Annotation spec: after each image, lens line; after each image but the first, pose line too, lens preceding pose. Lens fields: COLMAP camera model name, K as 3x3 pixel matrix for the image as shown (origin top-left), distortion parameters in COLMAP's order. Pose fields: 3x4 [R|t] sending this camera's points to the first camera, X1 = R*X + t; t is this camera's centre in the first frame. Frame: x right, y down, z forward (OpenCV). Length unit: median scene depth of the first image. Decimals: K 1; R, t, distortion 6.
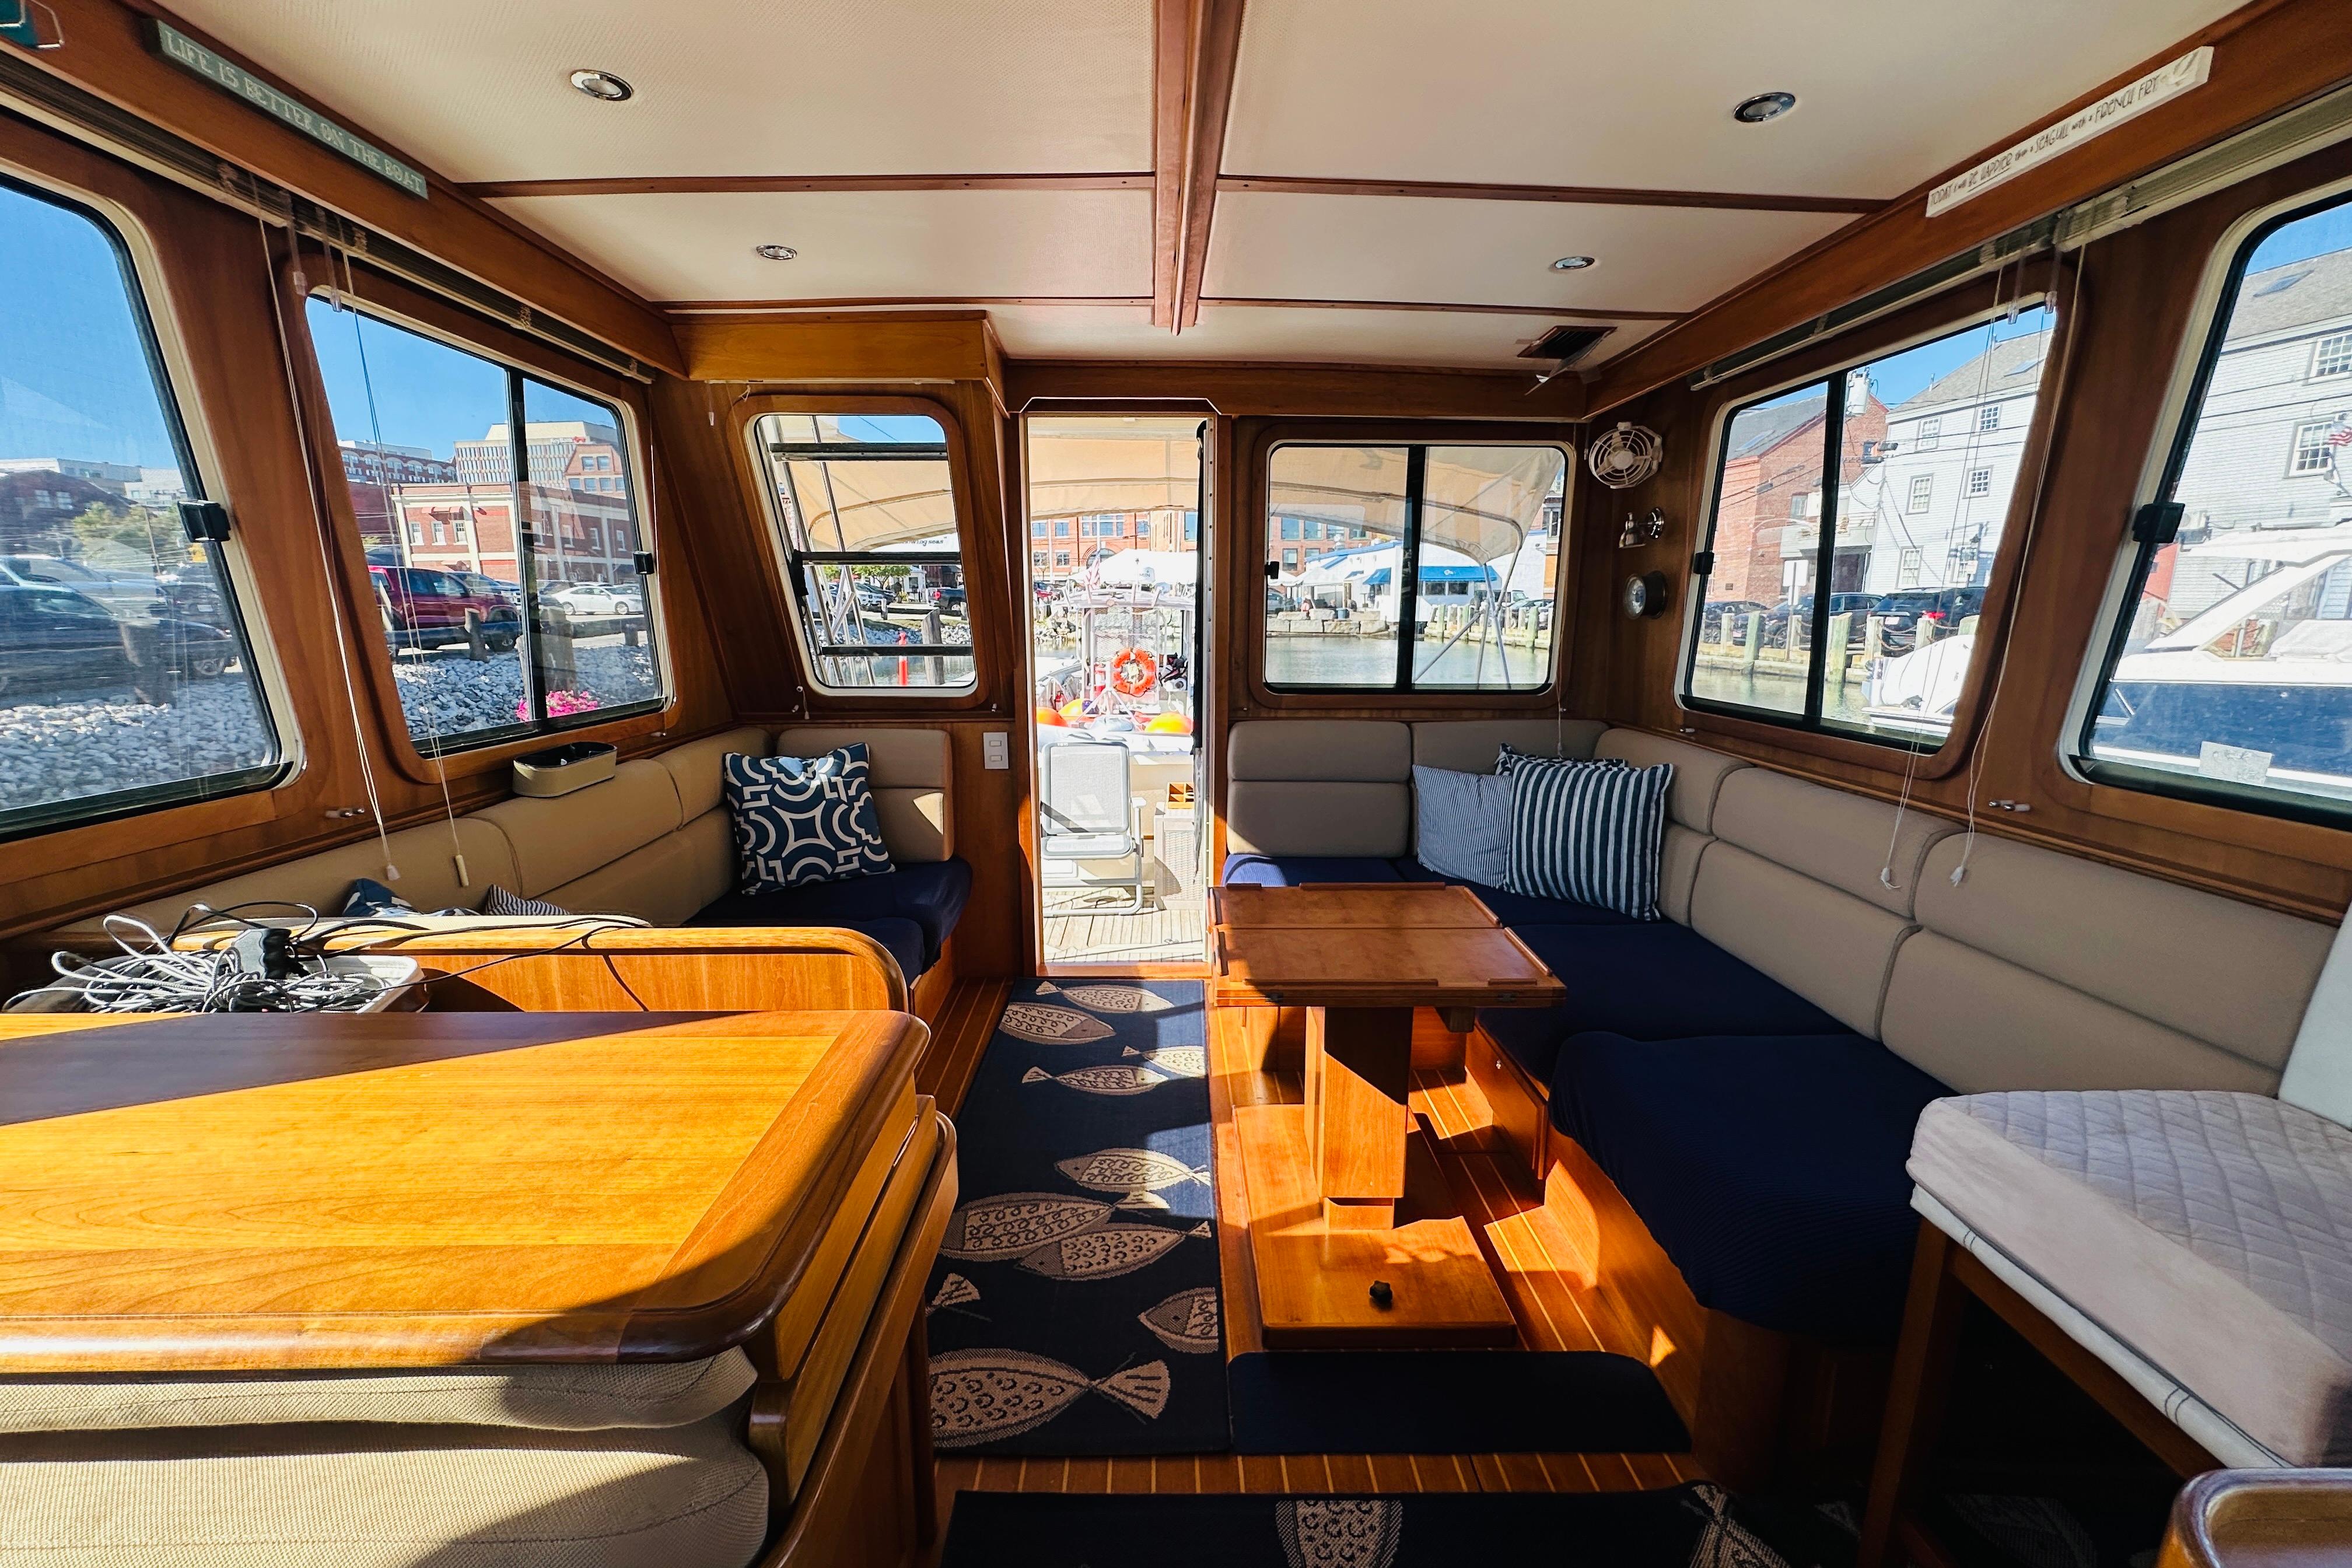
lens RADIAL K [[914.4, 0, 1162.6], [0, 914.4, 849.5], [0, 0, 1]] dist [0.007415, -0.000852]
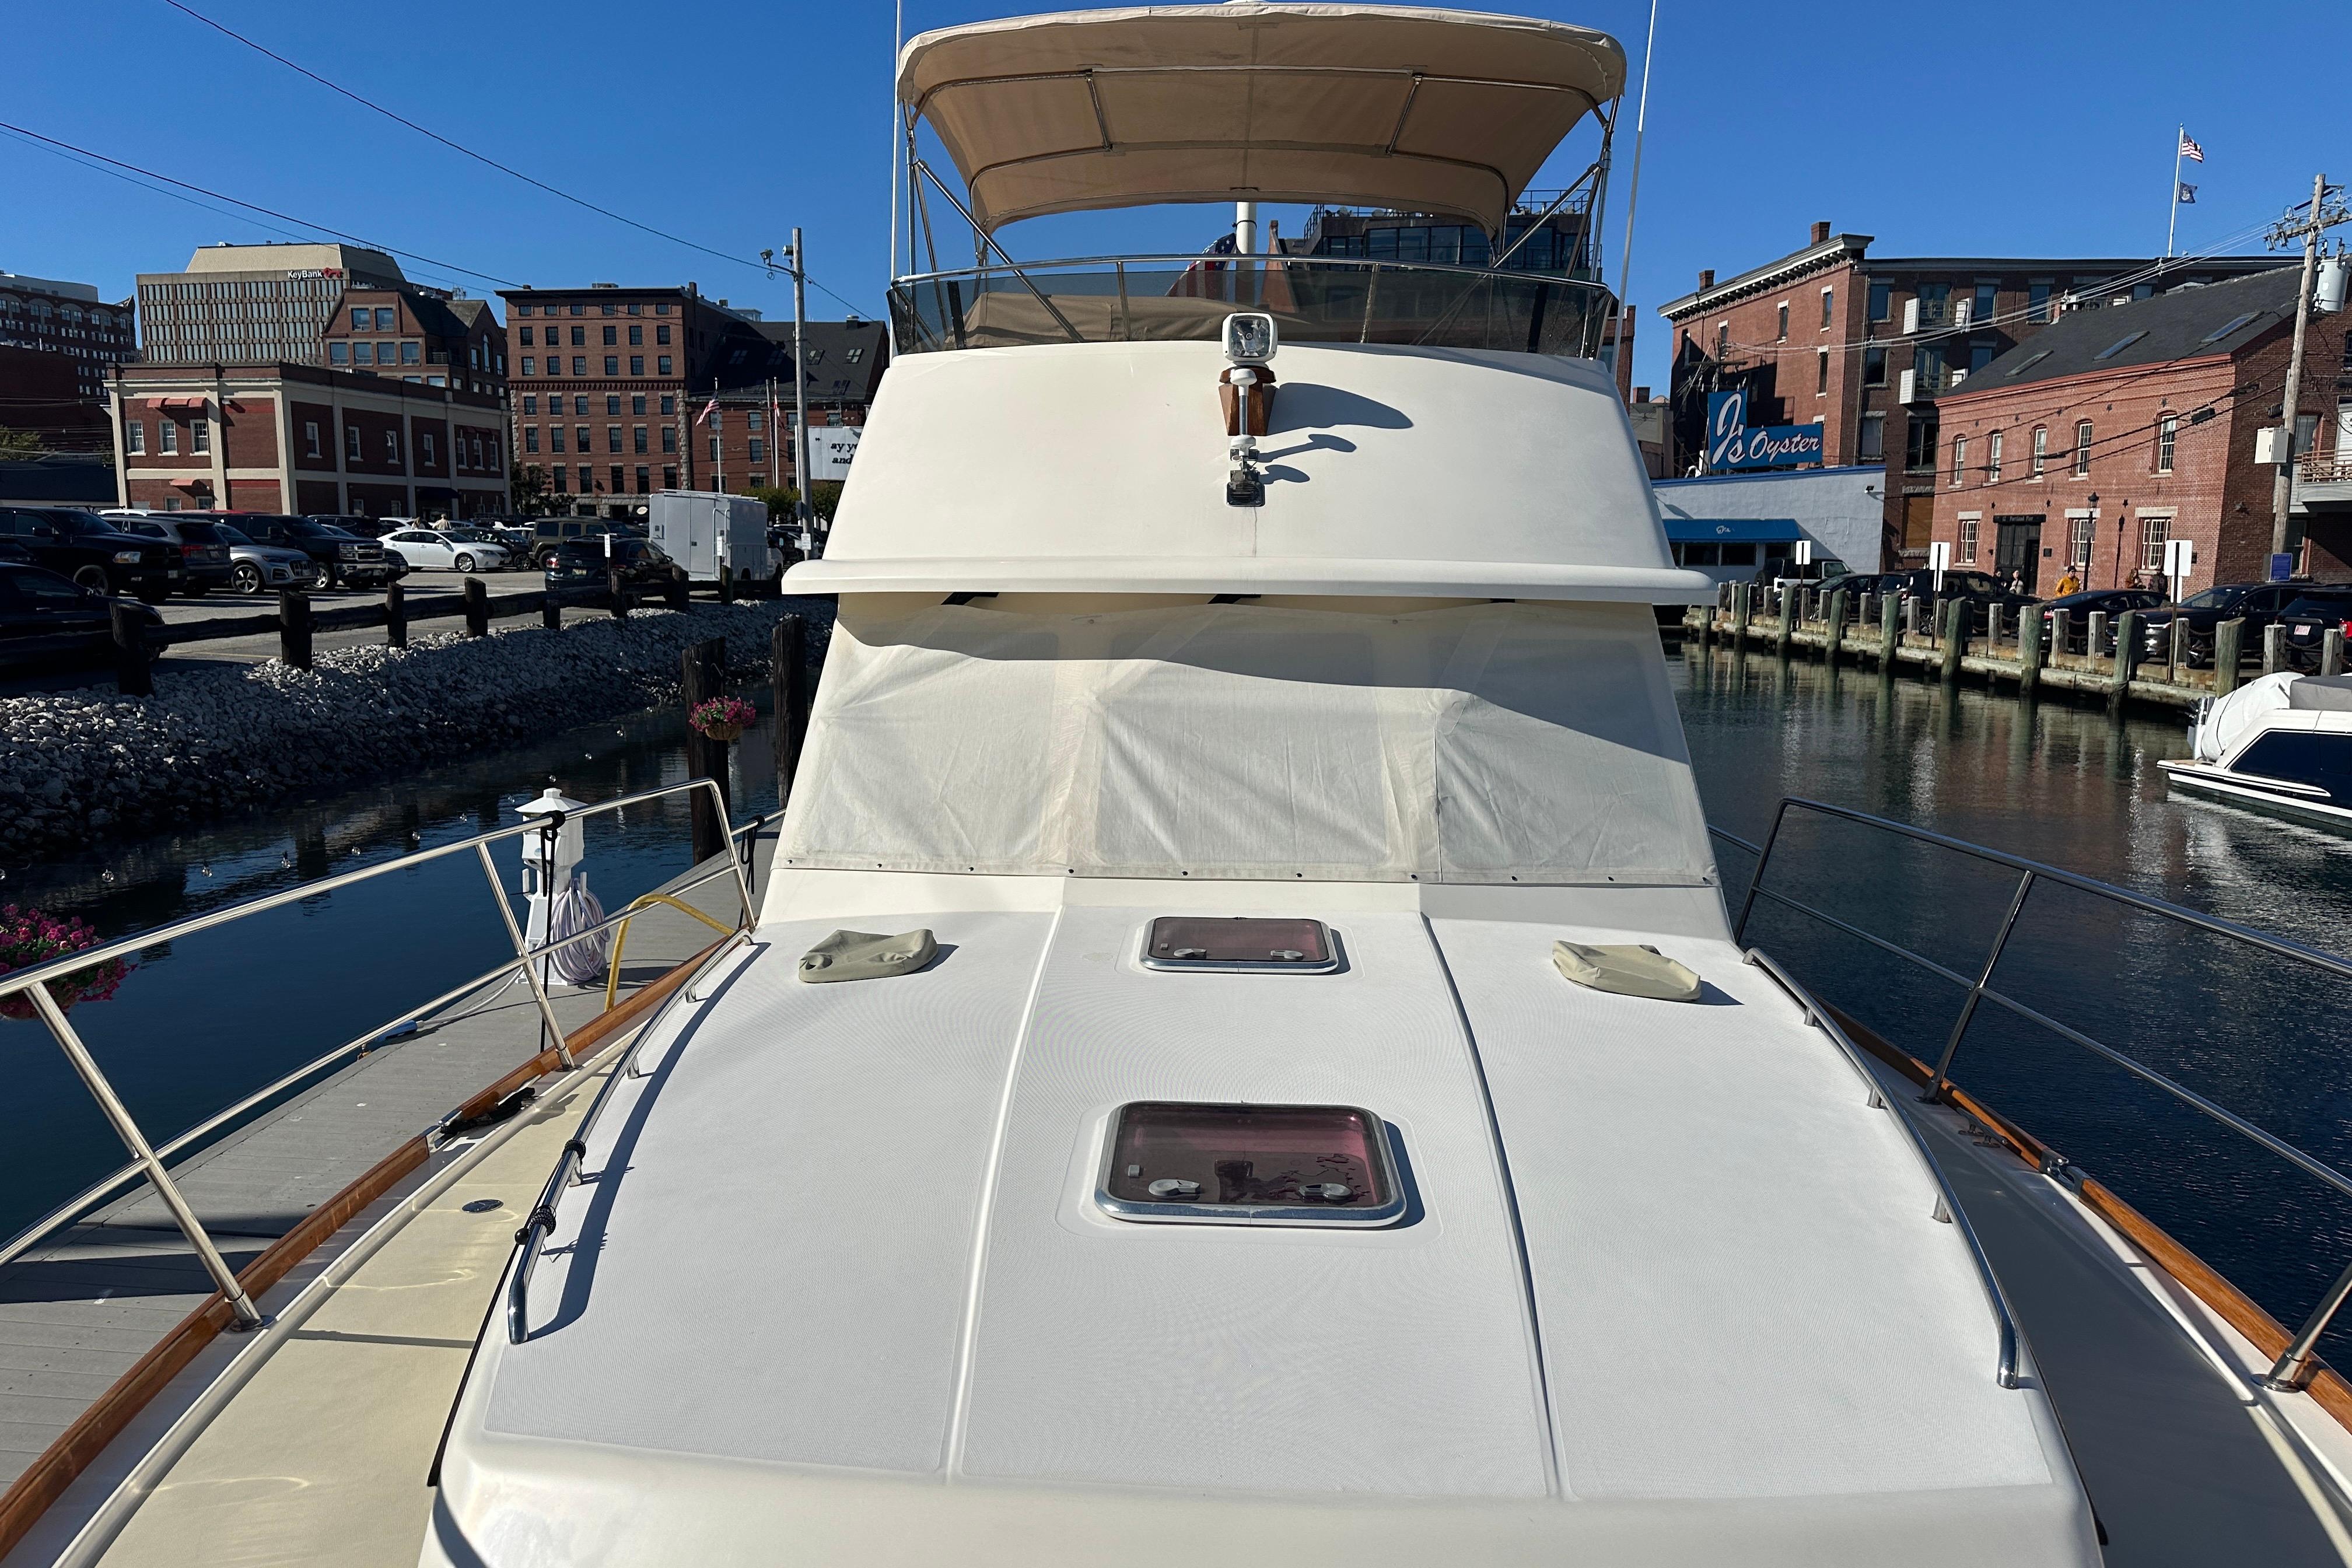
lens RADIAL K [[1635.0, 0, 1177.2], [0, 1635.0, 836.4], [0, 0, 1]] dist [0.023202, -0.013374]
pose [[0.997959, 0.028871, -0.056956, 0.002910], [-0.033808, 0.995571, -0.087721, 0.016593], [0.054171, 0.089467, 0.994516, -0.101373]]
